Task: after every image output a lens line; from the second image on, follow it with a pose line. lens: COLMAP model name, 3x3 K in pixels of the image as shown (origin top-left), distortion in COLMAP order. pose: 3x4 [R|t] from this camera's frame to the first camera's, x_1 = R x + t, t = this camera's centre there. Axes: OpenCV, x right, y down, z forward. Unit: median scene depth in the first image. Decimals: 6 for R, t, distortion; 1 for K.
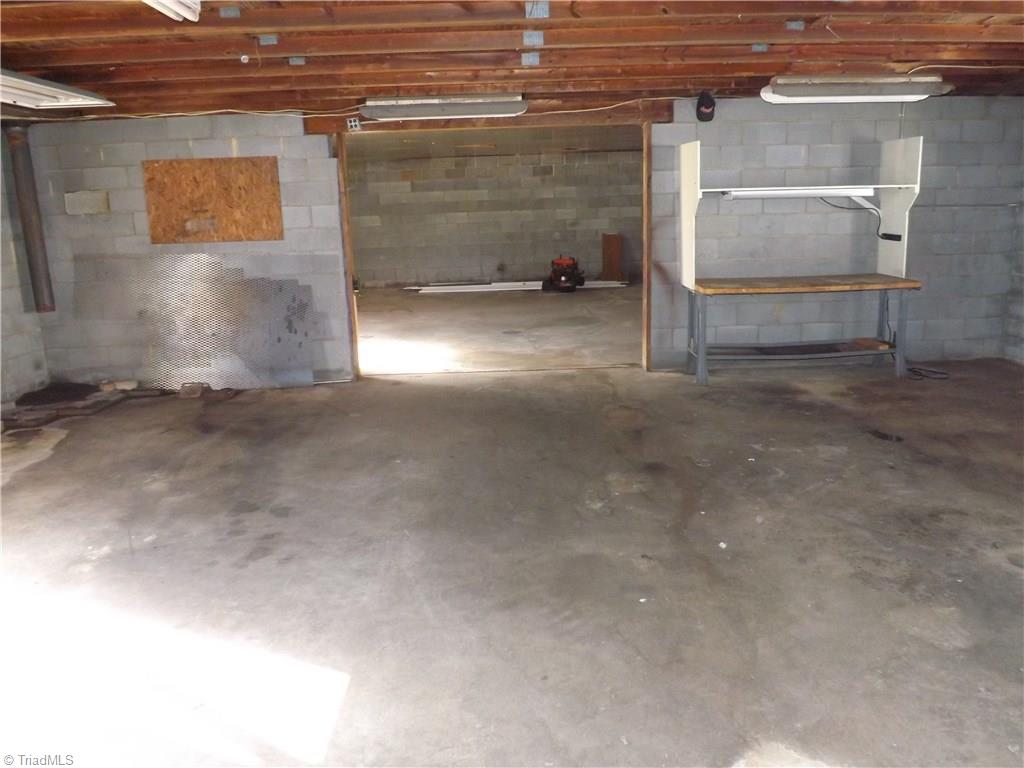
lens RADIAL K [[734.7, 0, 513.1], [0, 734.7, 374.3], [0, 0, 1]] dist [-0.039656, -0.004274]
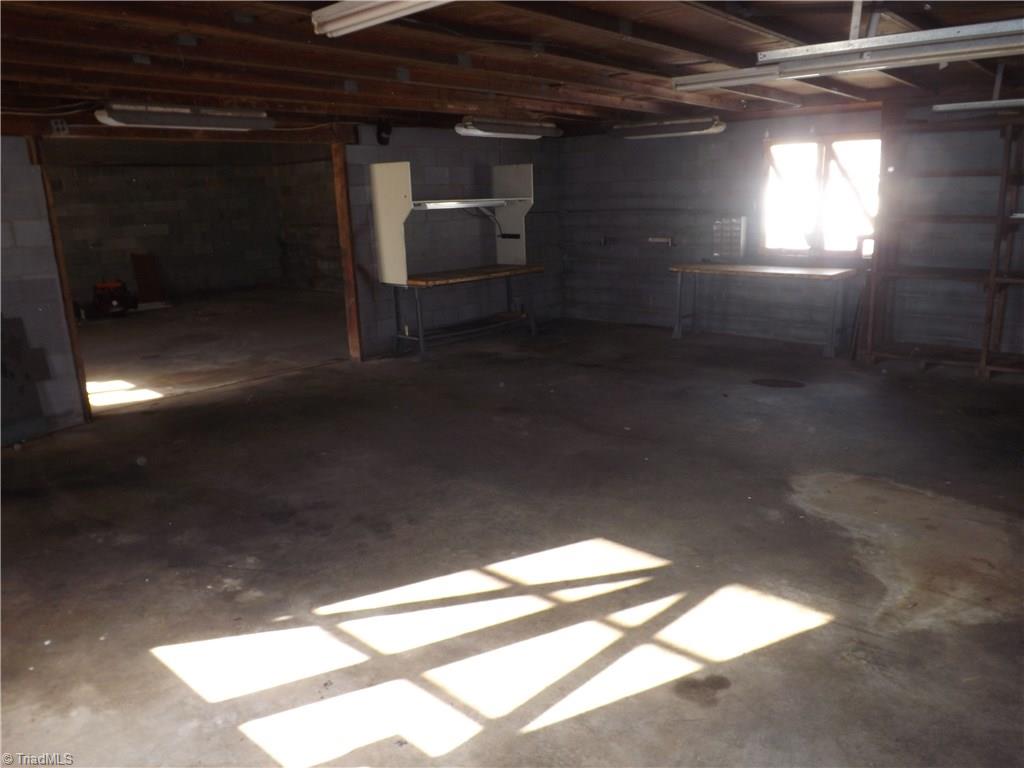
lens RADIAL K [[734.7, 0, 517.8], [0, 734.7, 386.8], [0, 0, 1]] dist [-0.039656, -0.004274]
pose [[0.675983, -0.172127, 0.716533, -0.523576], [0.178128, 0.981671, 0.067772, 0.001023], [-0.715065, 0.081822, 0.694253, 0.041448]]
